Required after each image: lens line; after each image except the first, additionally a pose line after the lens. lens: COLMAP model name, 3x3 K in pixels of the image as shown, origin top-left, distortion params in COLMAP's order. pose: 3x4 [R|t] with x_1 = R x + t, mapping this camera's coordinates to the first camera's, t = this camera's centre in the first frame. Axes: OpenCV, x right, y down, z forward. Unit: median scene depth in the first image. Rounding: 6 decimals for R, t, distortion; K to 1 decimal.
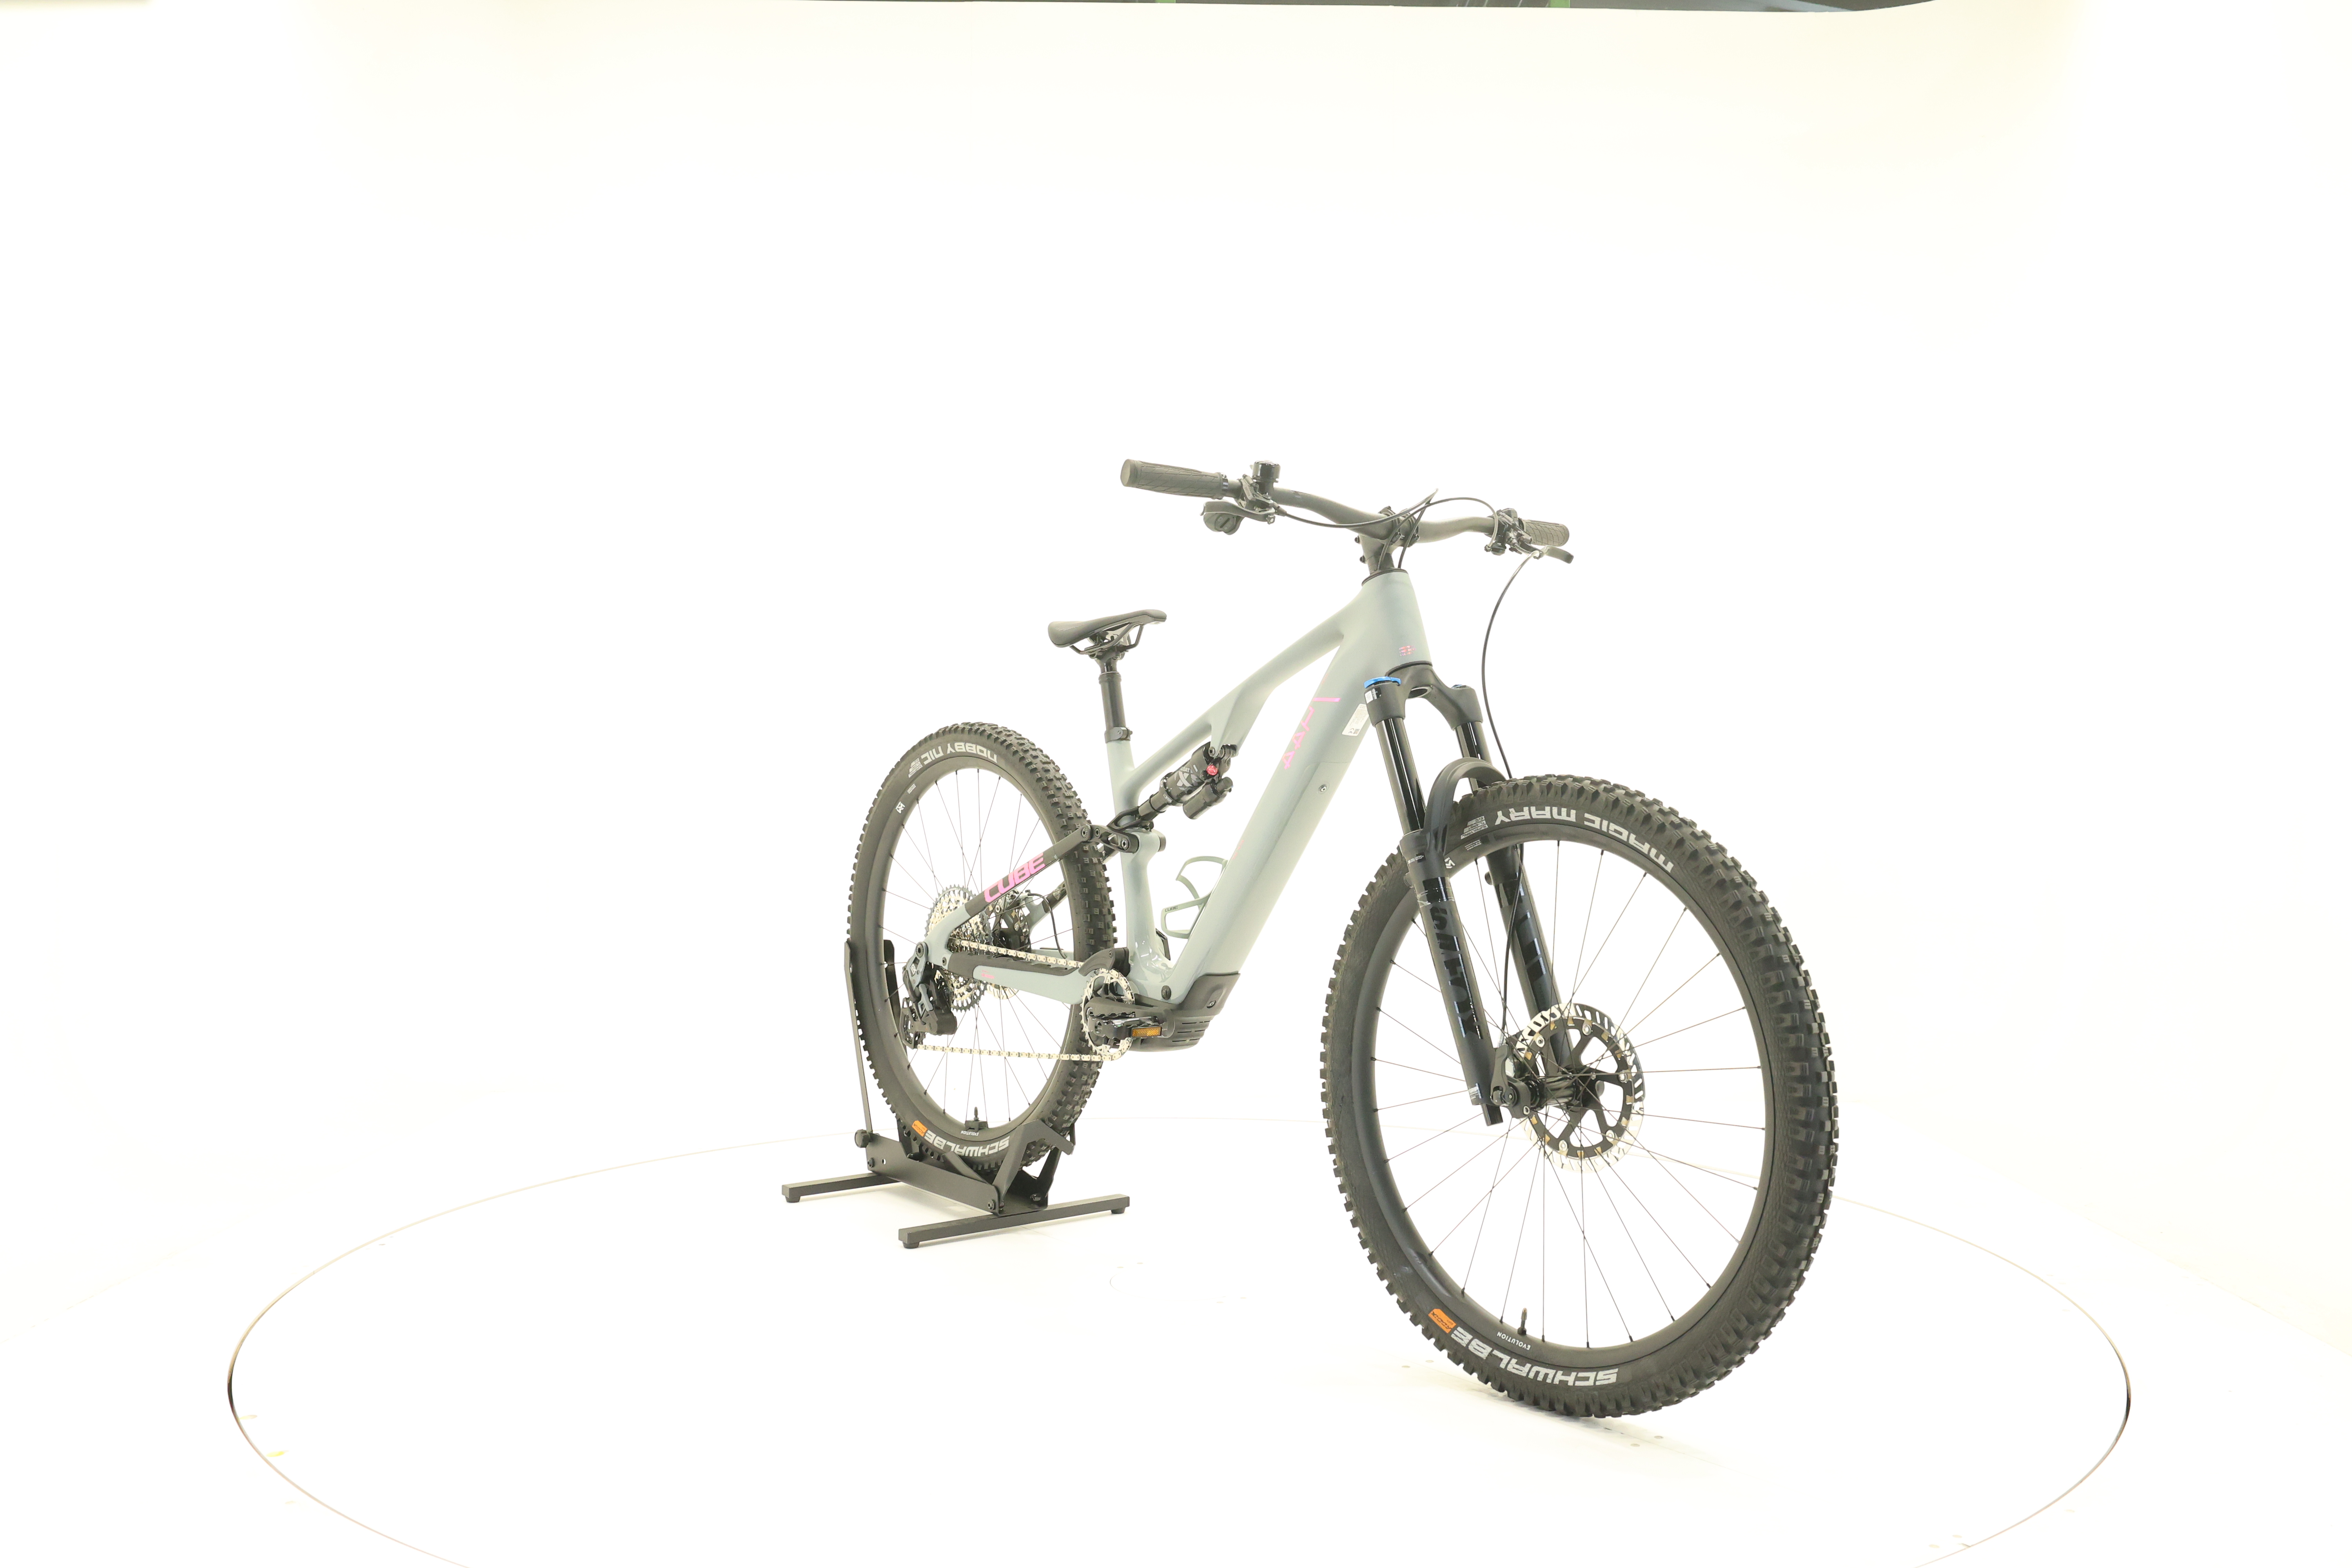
lens RADIAL K [[2054.5, 0, 1178.5], [0, 2054.5, 741.1], [0, 0, 1]] dist [-0.016721, -0.004725]
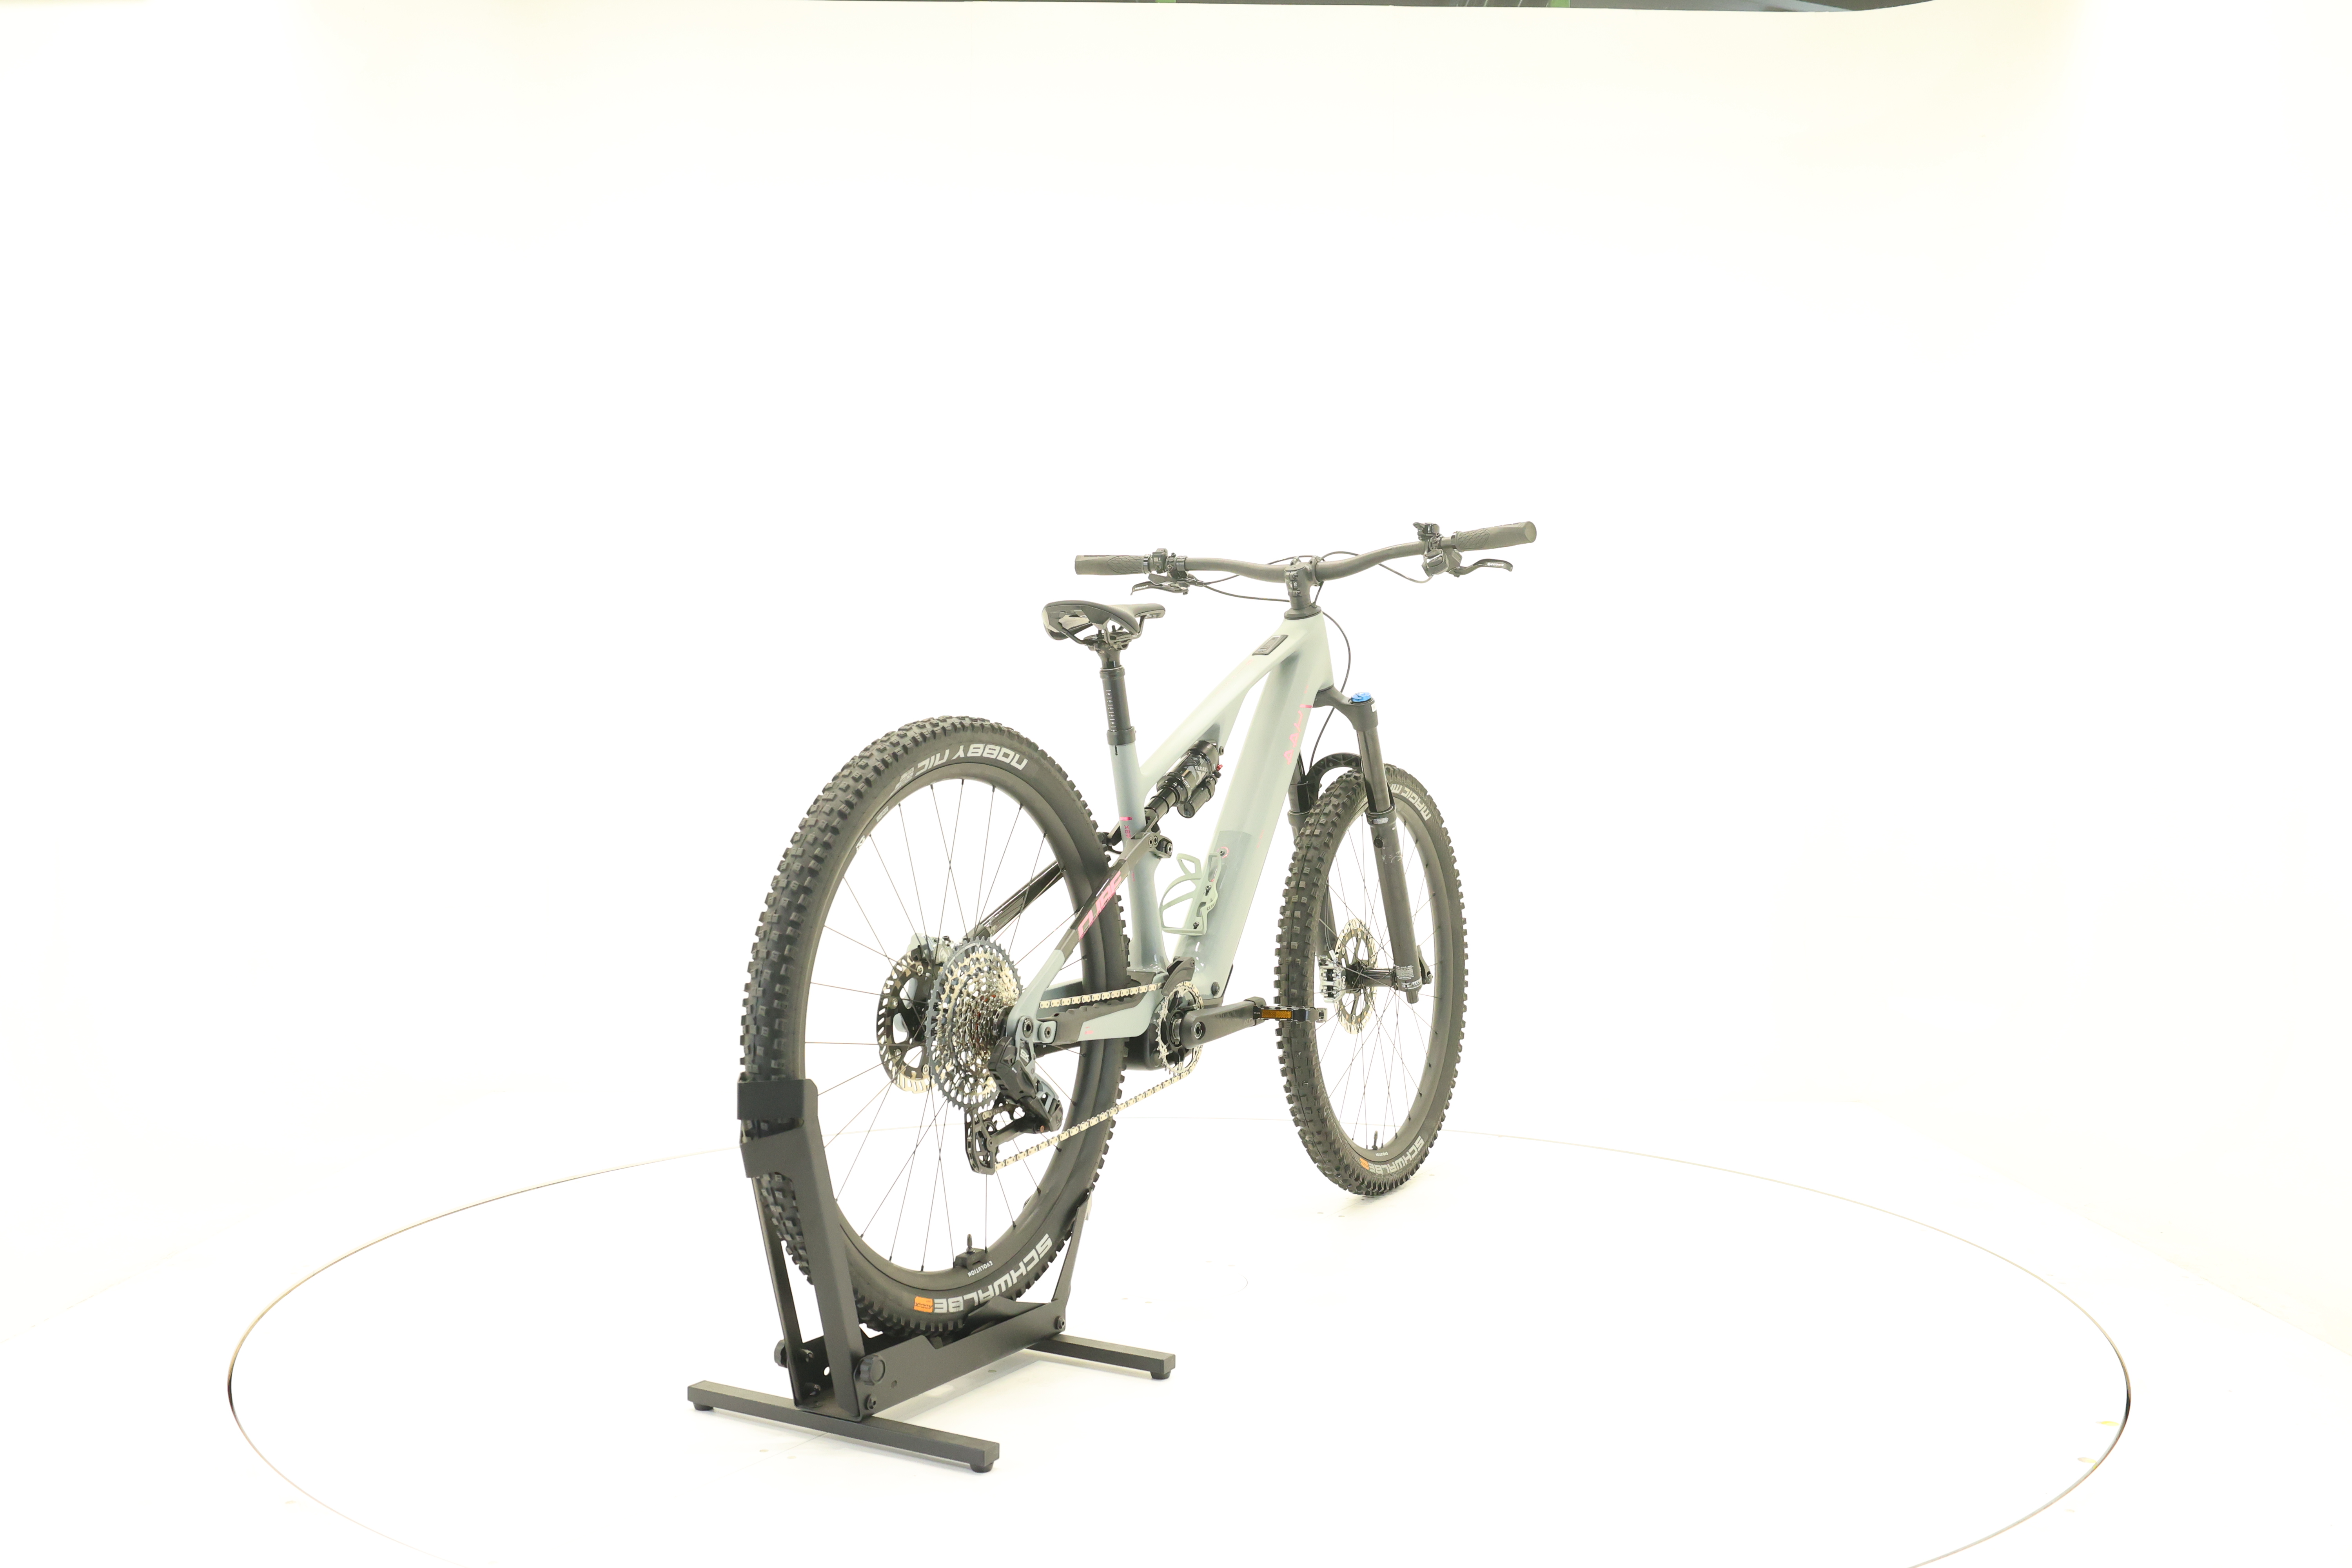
lens RADIAL K [[2054.5, 0, 1178.5], [0, 2054.5, 741.1], [0, 0, 1]] dist [-0.016721, -0.004725]
pose [[-0.367949, -0.006285, 0.929825, -1.036734], [-0.005480, 0.999974, 0.004591, -0.005065], [-0.929830, -0.003406, -0.367974, 1.529519]]
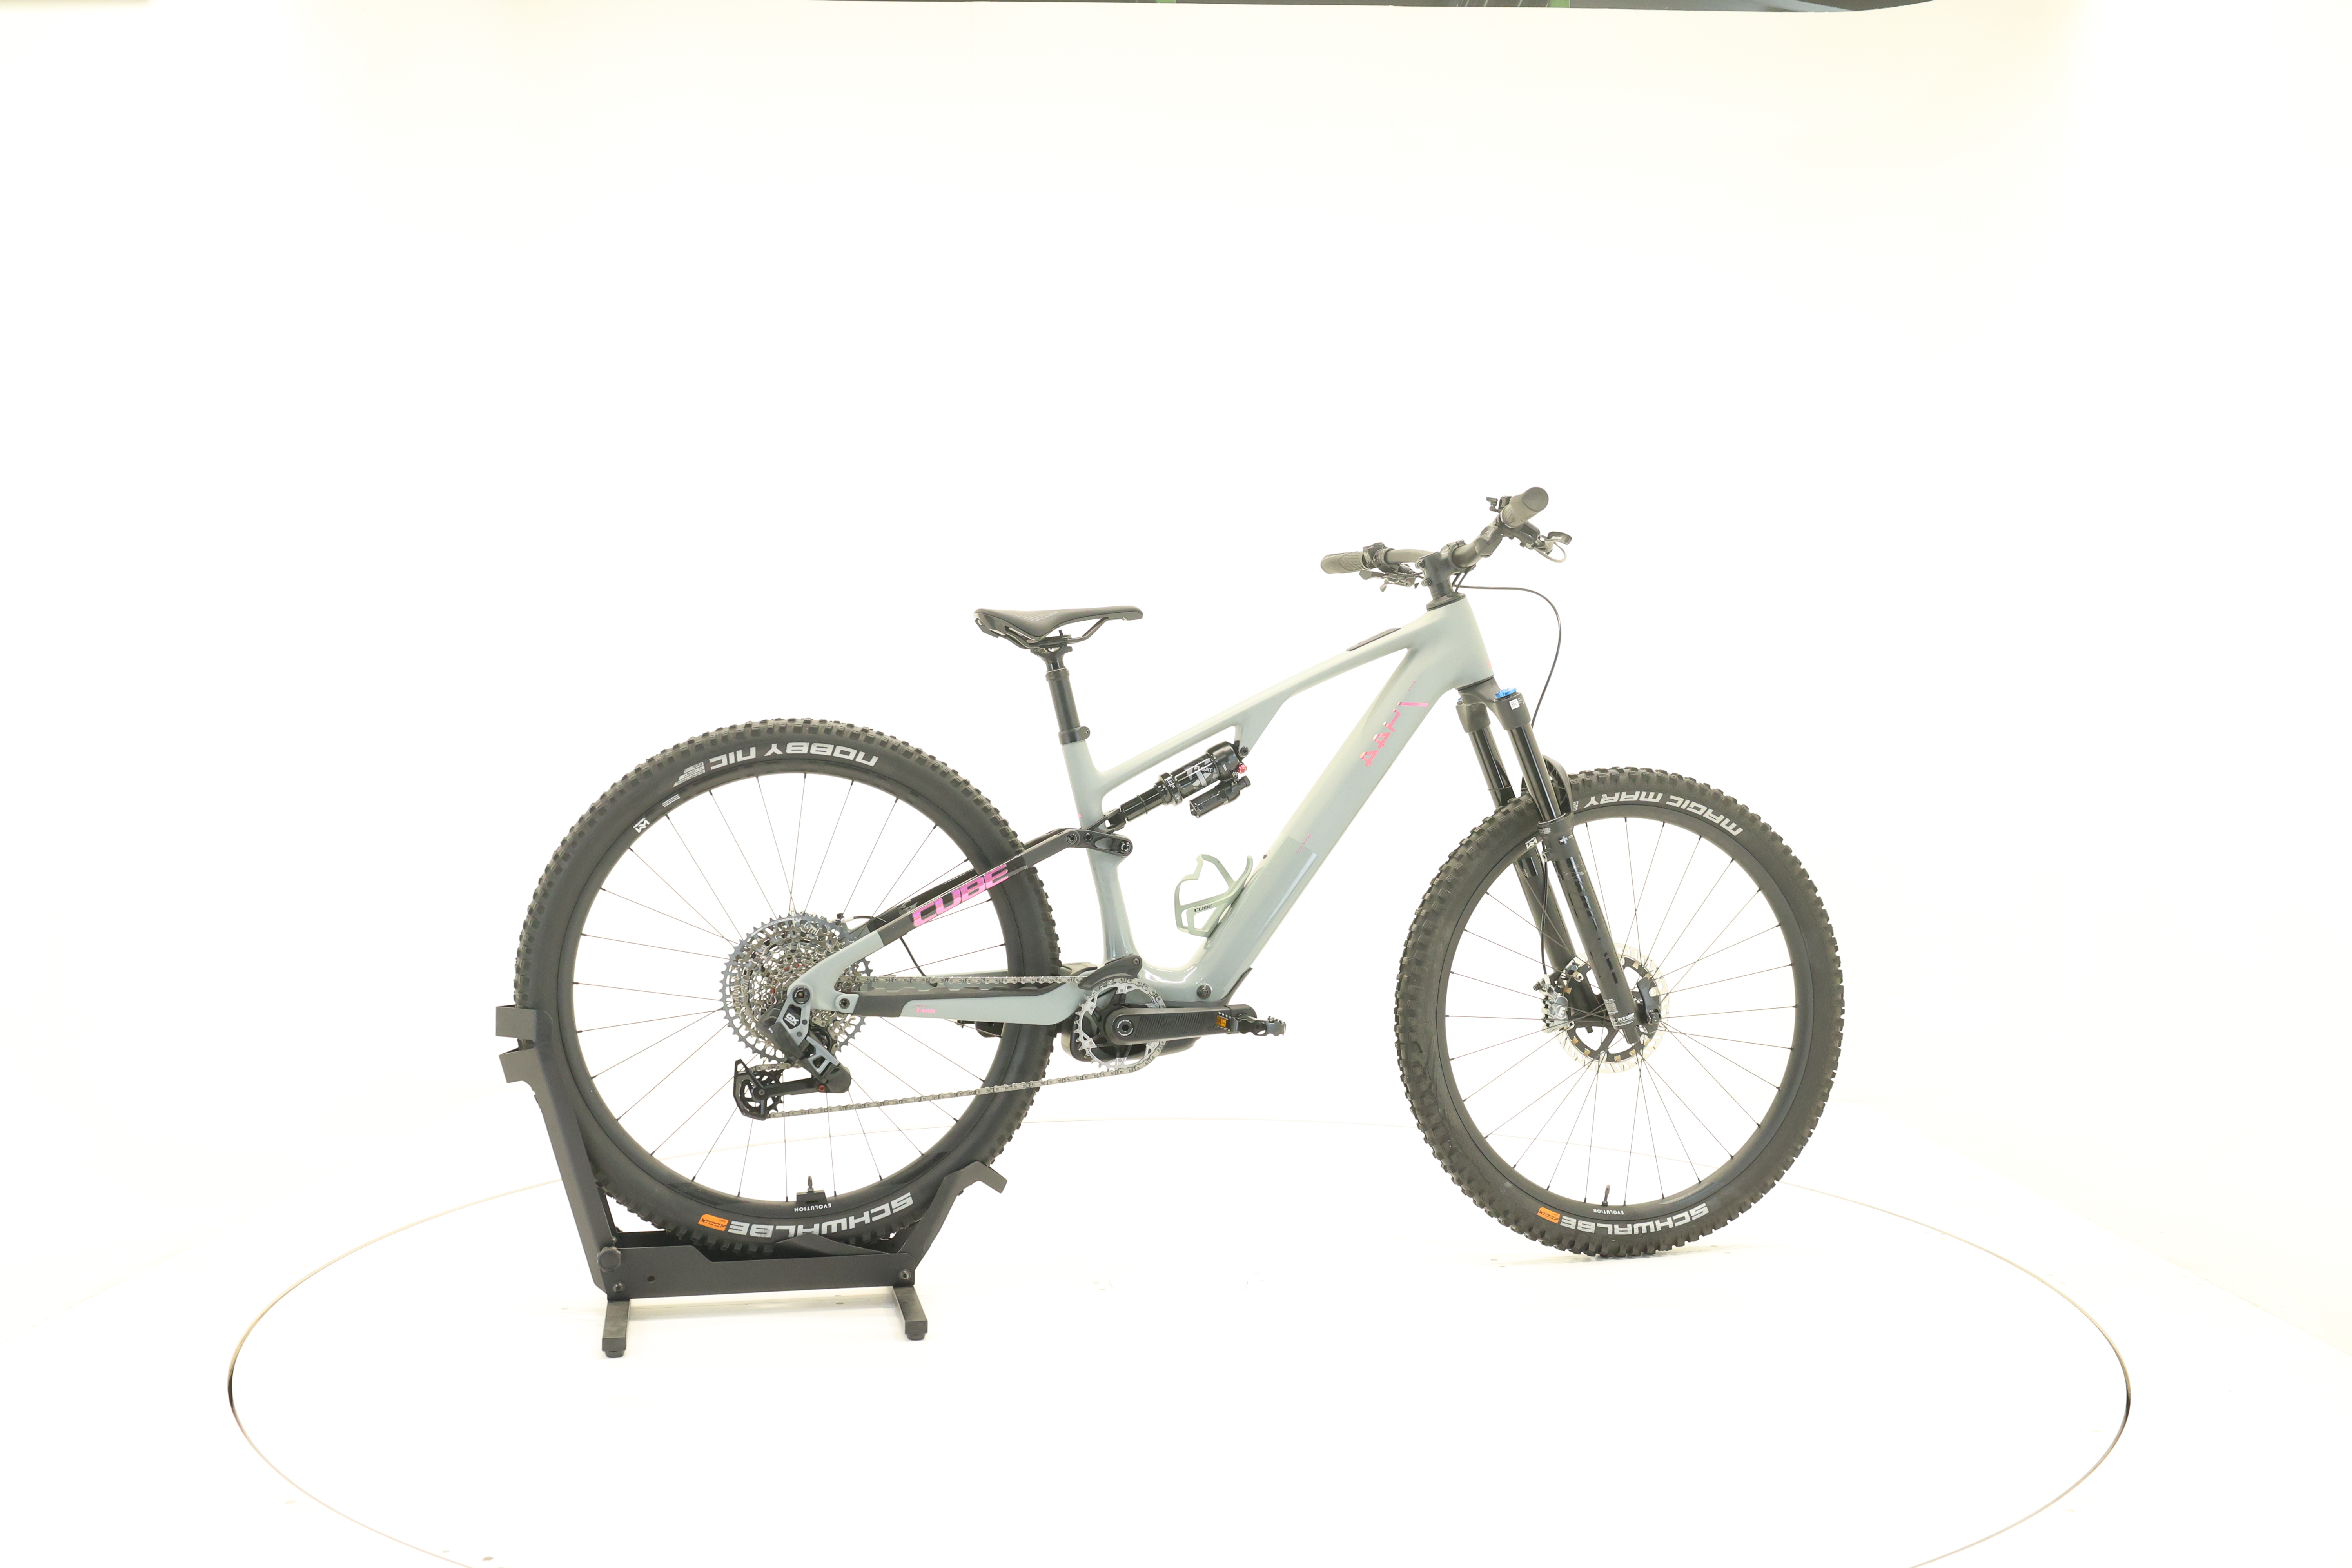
lens RADIAL K [[2054.5, 0, 1178.5], [0, 2054.5, 741.1], [0, 0, 1]] dist [-0.016721, -0.004725]
pose [[0.420638, -0.003647, 0.907221, -1.012904], [-0.001823, 0.999987, 0.004865, -0.005388], [-0.907227, -0.003701, 0.420626, 0.648295]]
